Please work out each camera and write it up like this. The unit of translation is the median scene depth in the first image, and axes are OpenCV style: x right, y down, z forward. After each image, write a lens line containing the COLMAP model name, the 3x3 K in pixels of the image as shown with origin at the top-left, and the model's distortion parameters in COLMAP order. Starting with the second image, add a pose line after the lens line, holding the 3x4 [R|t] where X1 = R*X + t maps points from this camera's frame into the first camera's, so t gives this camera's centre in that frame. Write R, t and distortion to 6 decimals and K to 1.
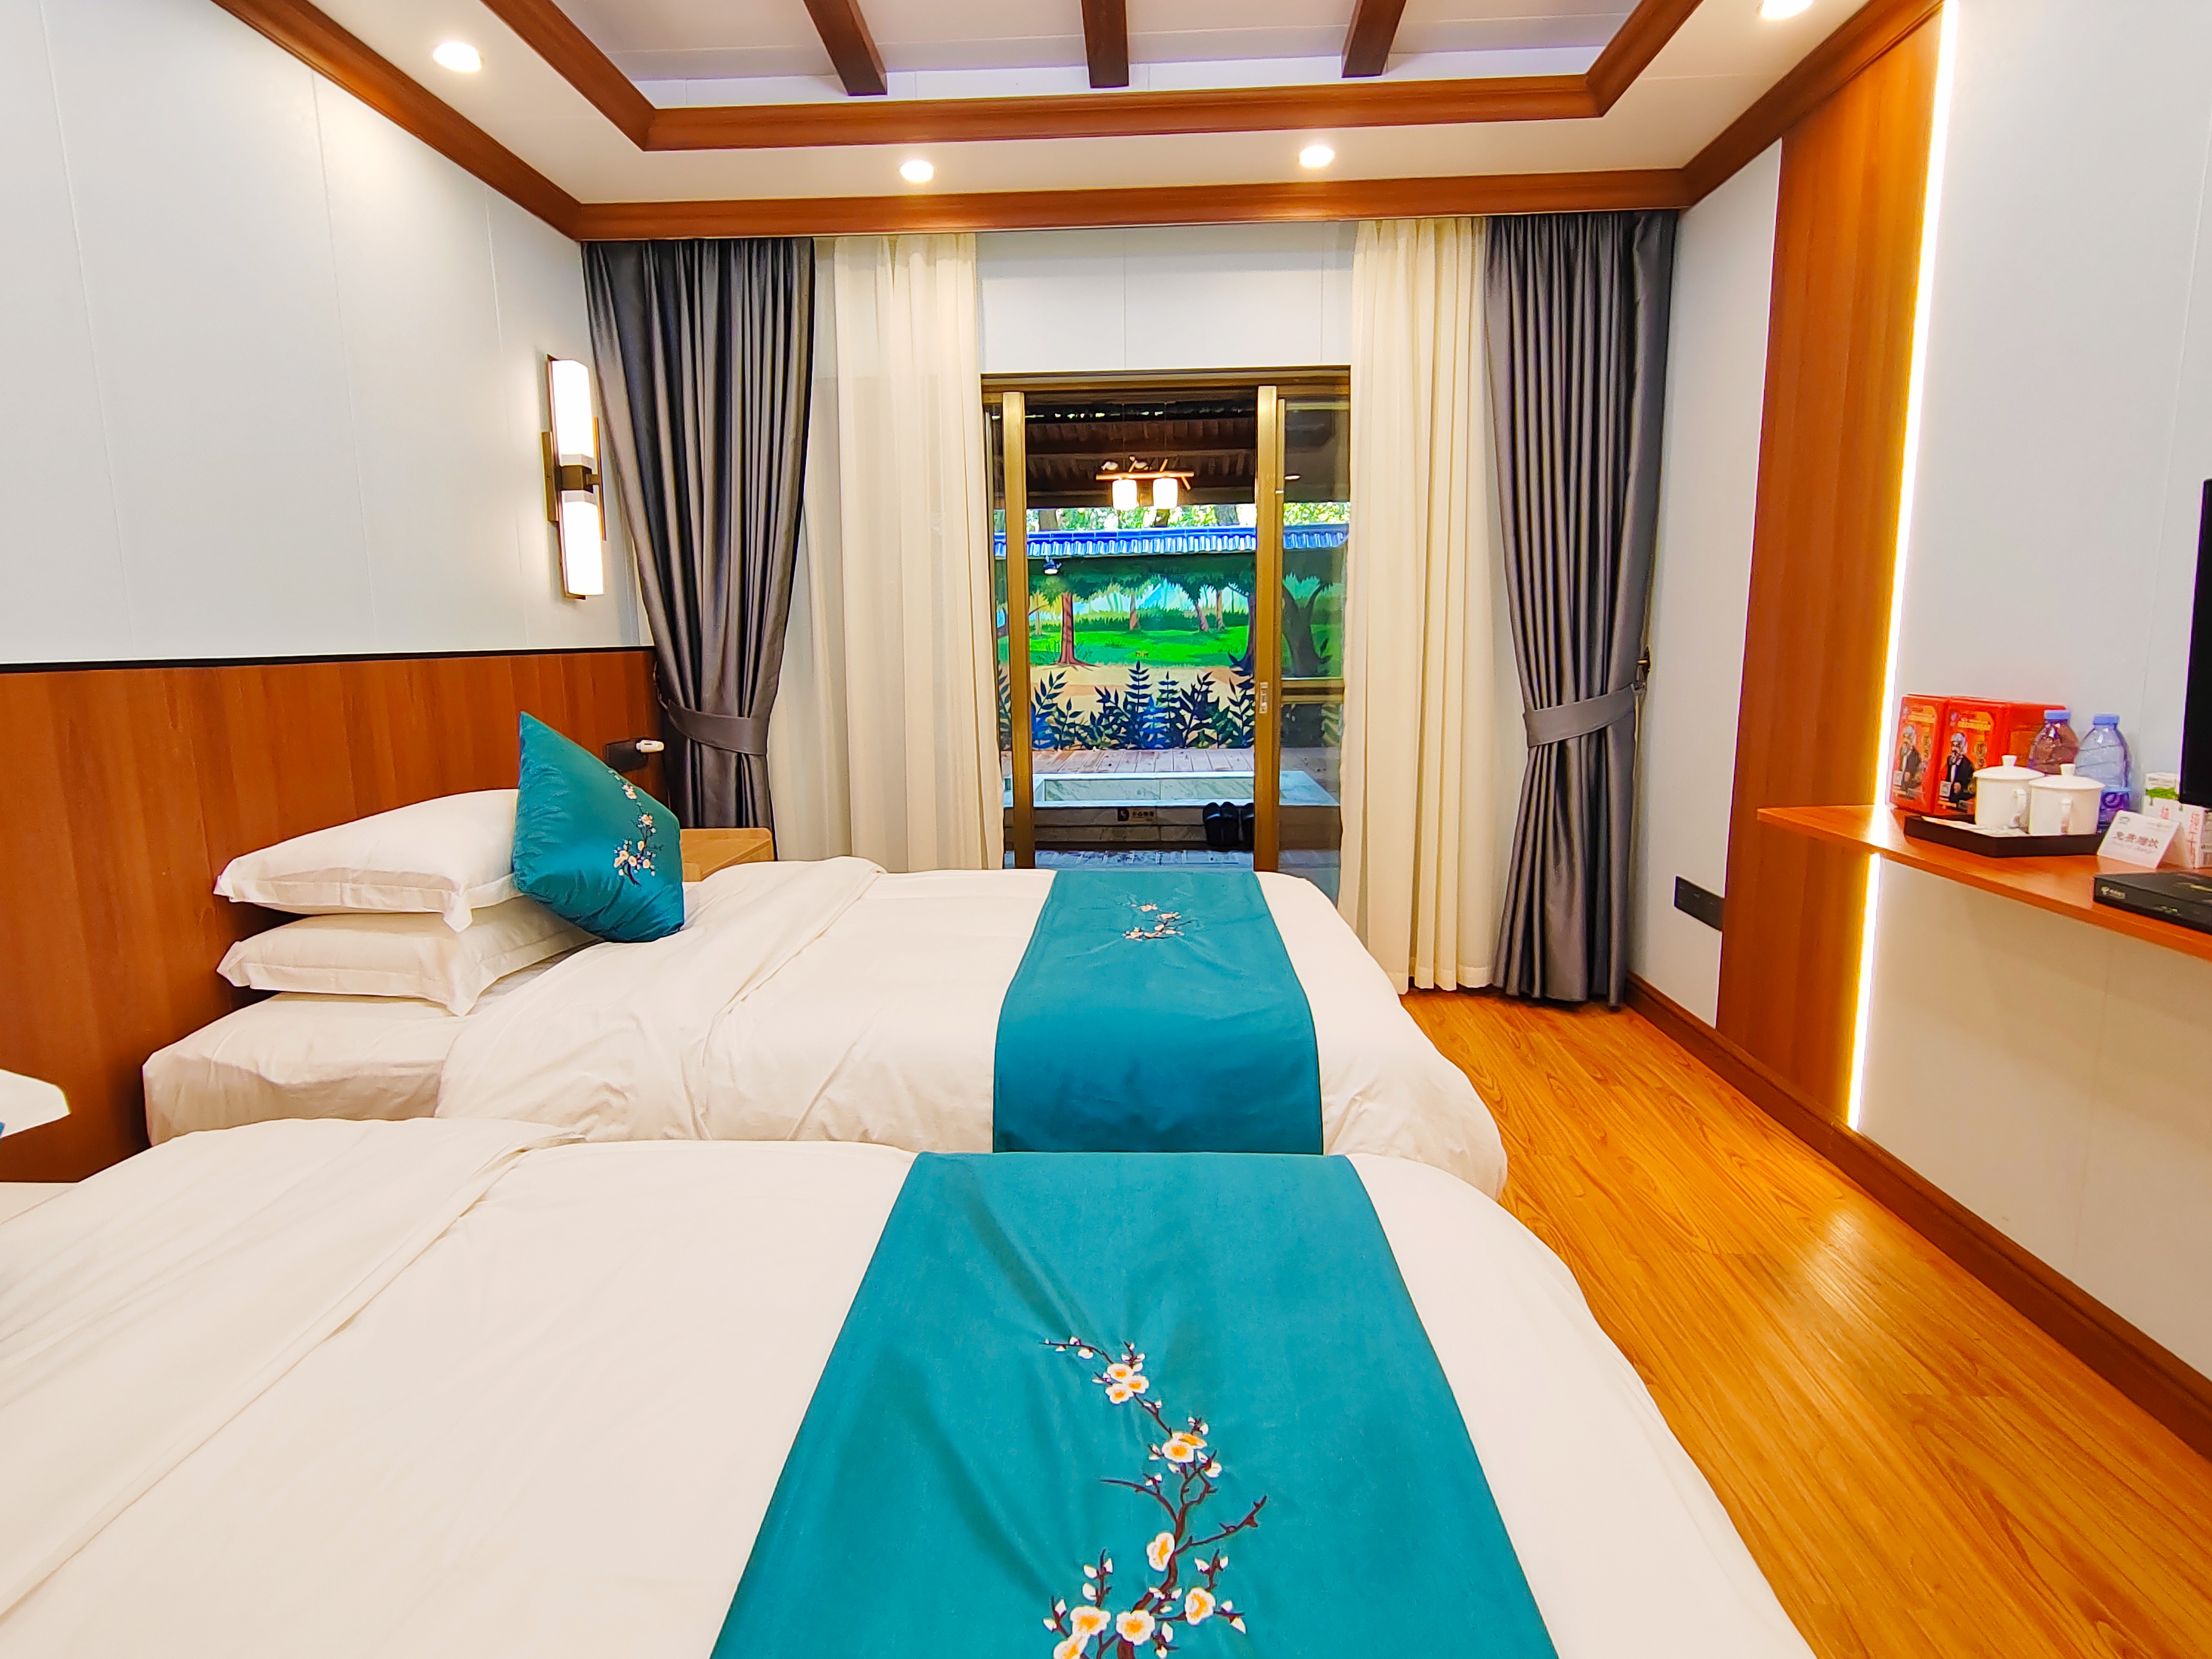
lens RADIAL K [[1148.4, 0, 1099.0], [0, 1148.4, 810.2], [0, 0, 1]] dist [0.002888, 0.001648]
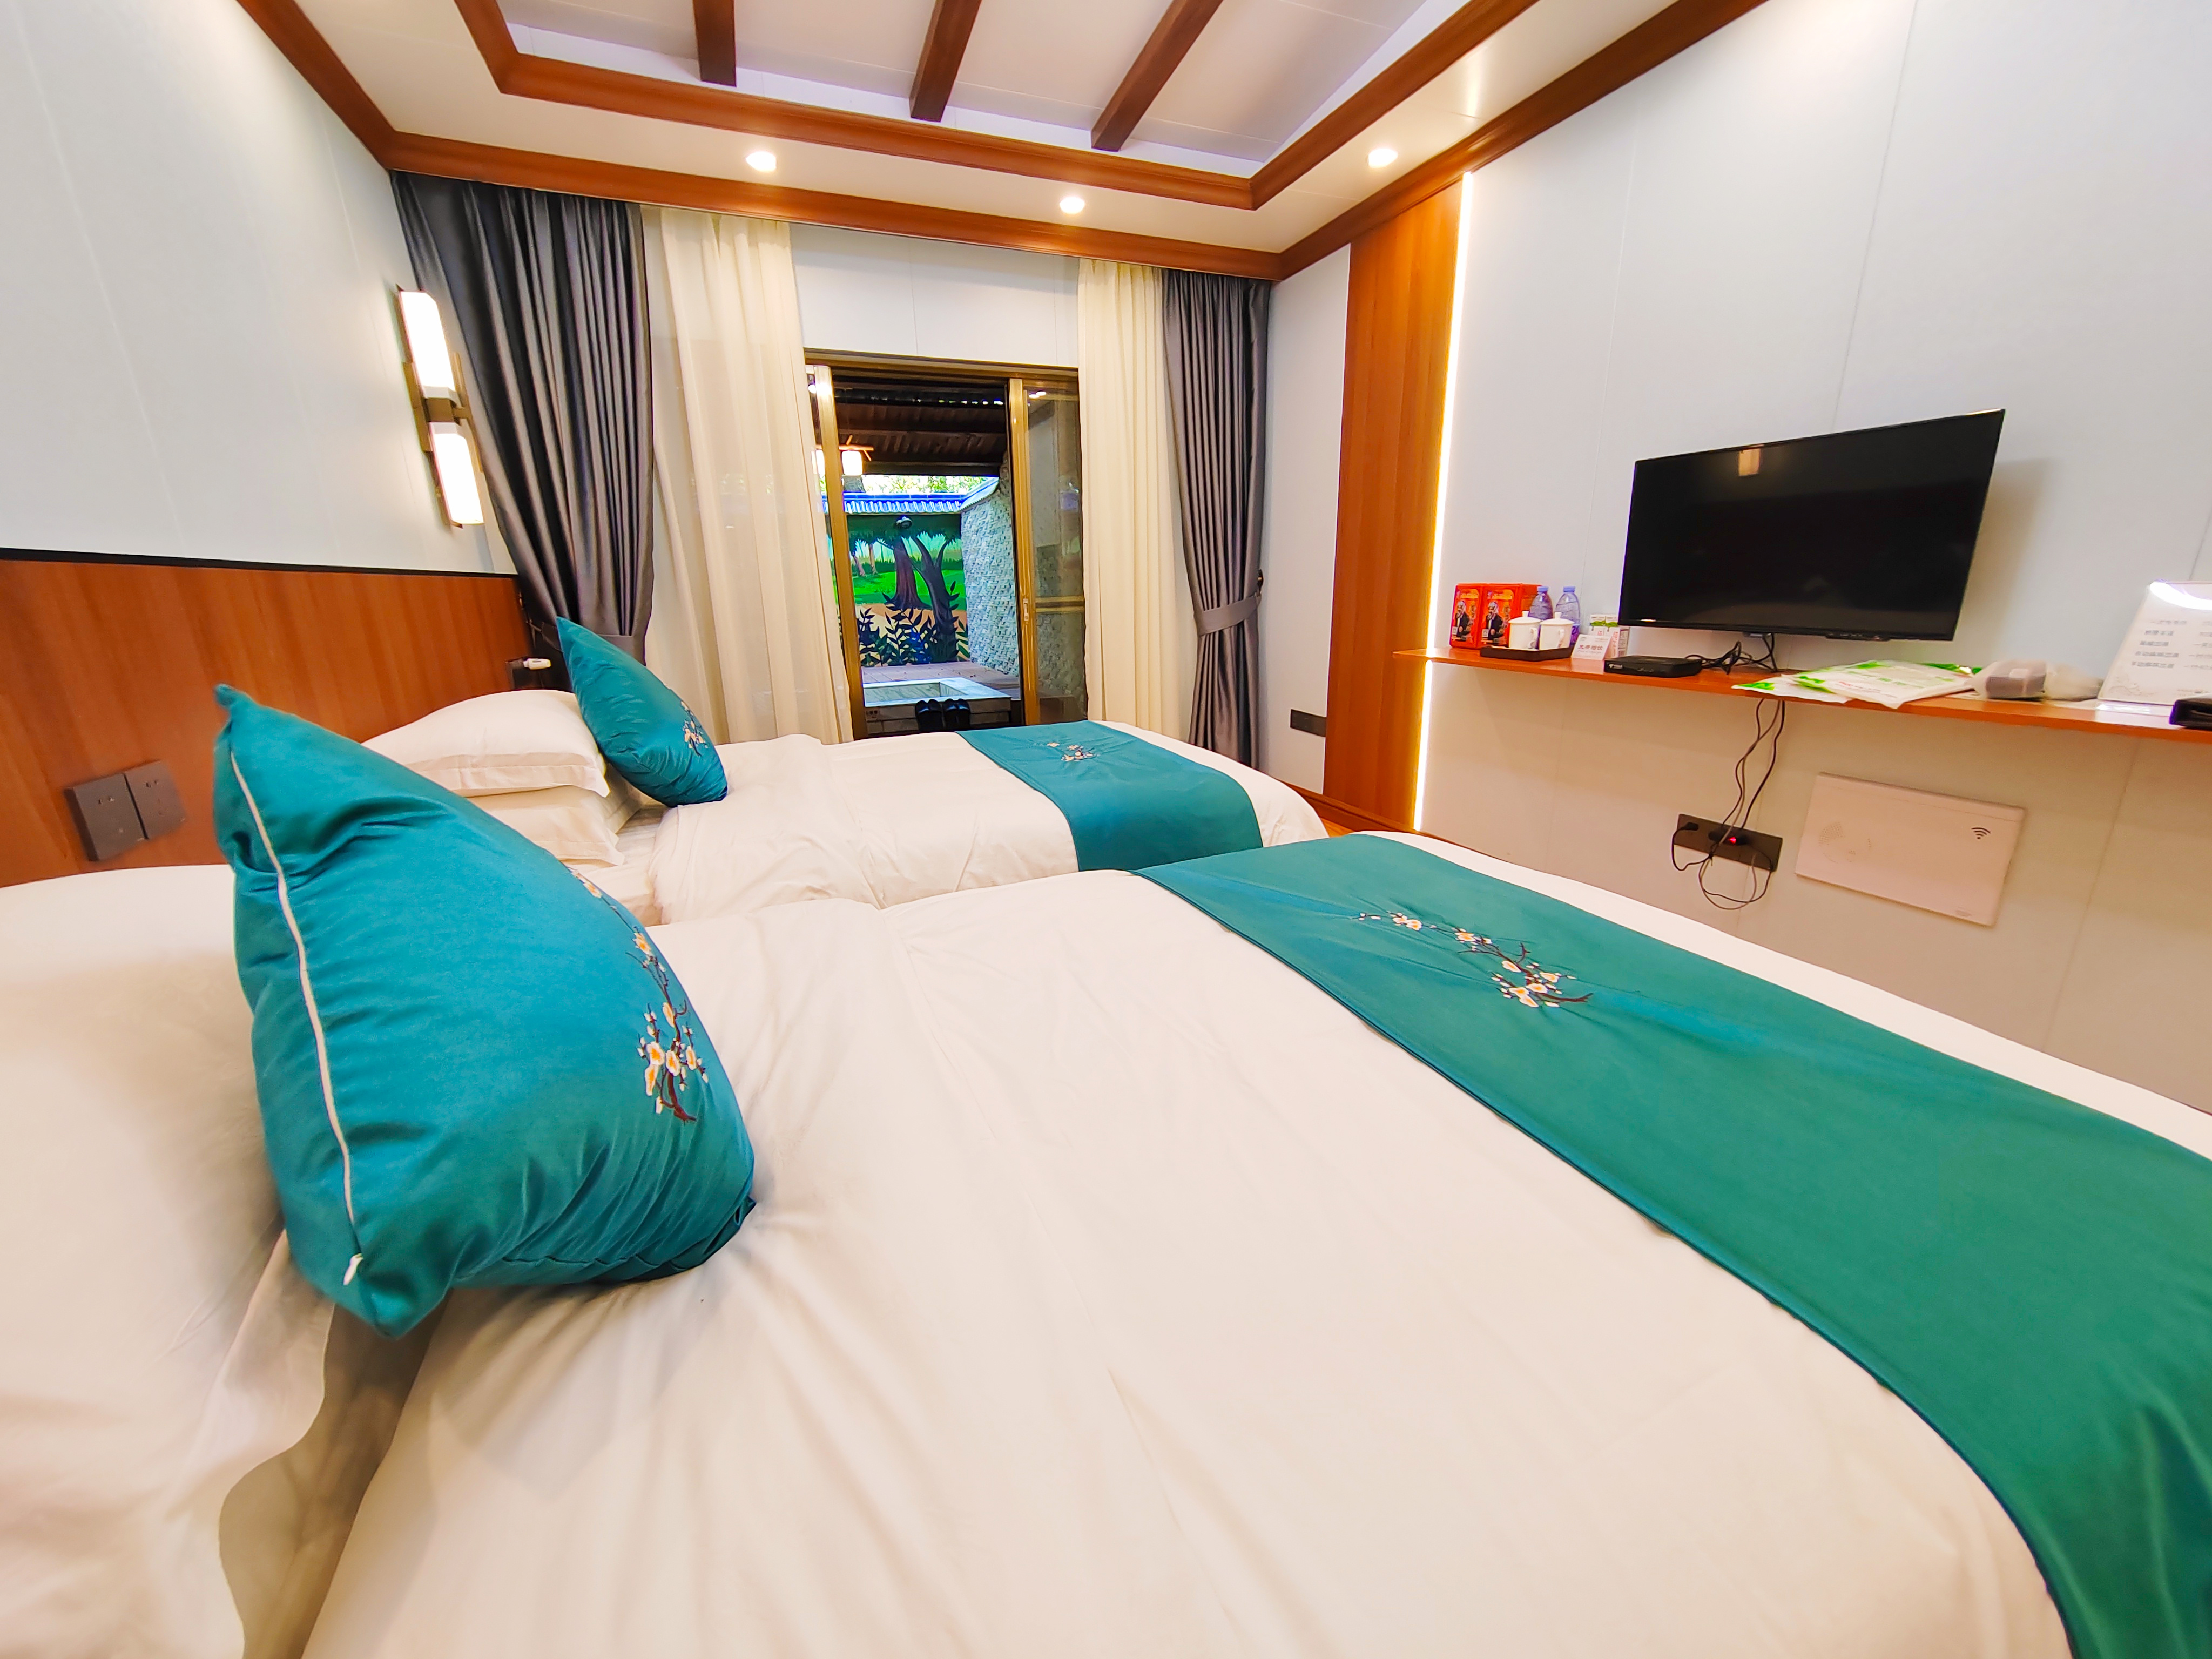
lens RADIAL K [[837.5, 0, 1099.1], [0, 837.5, 818.4], [0, 0, 1]] dist [0.003299, 0.000491]
pose [[0.906174, -0.125031, 0.403999, -0.264432], [0.076602, 0.988022, 0.133959, 0.029986], [-0.415909, -0.090444, 0.904898, -0.002198]]
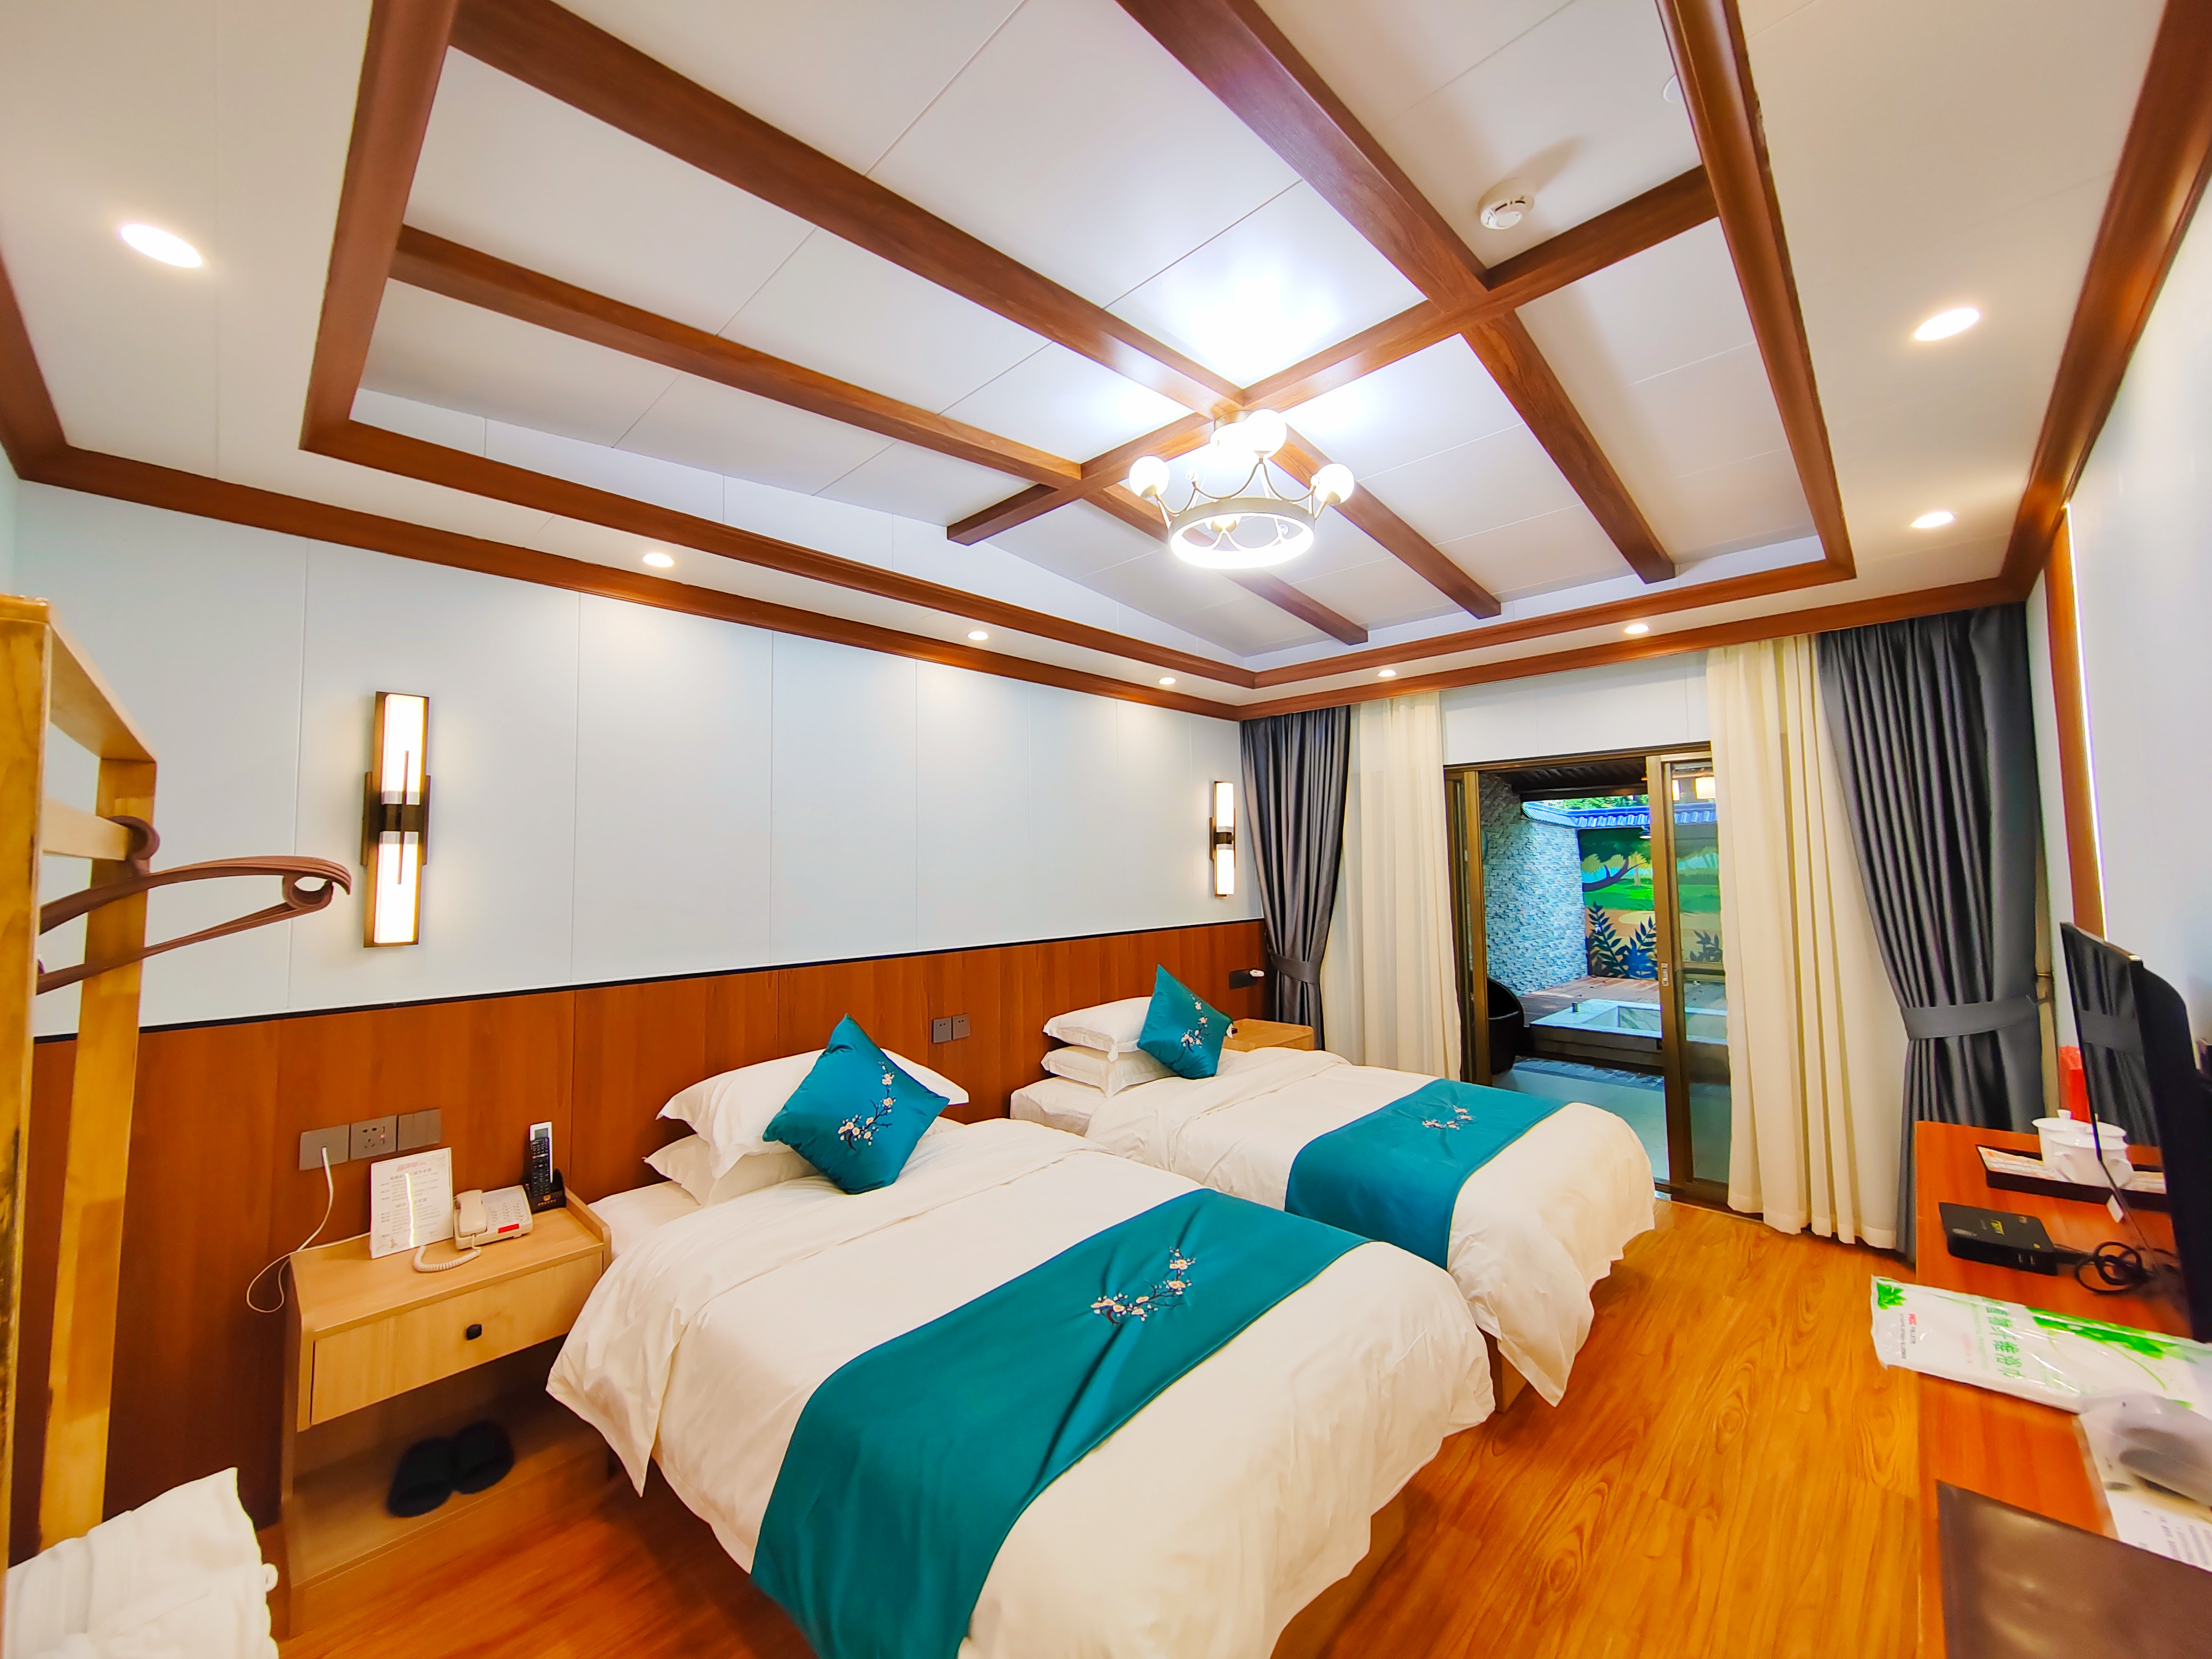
lens RADIAL K [[837.5, 0, 1099.1], [0, 837.5, 818.4], [0, 0, 1]] dist [0.003299, 0.000491]
pose [[0.753342, -0.035311, -0.656681, 0.347240], [-0.096179, 0.981905, -0.163135, -0.061633], [0.650558, 0.186055, 0.736313, -0.233325]]
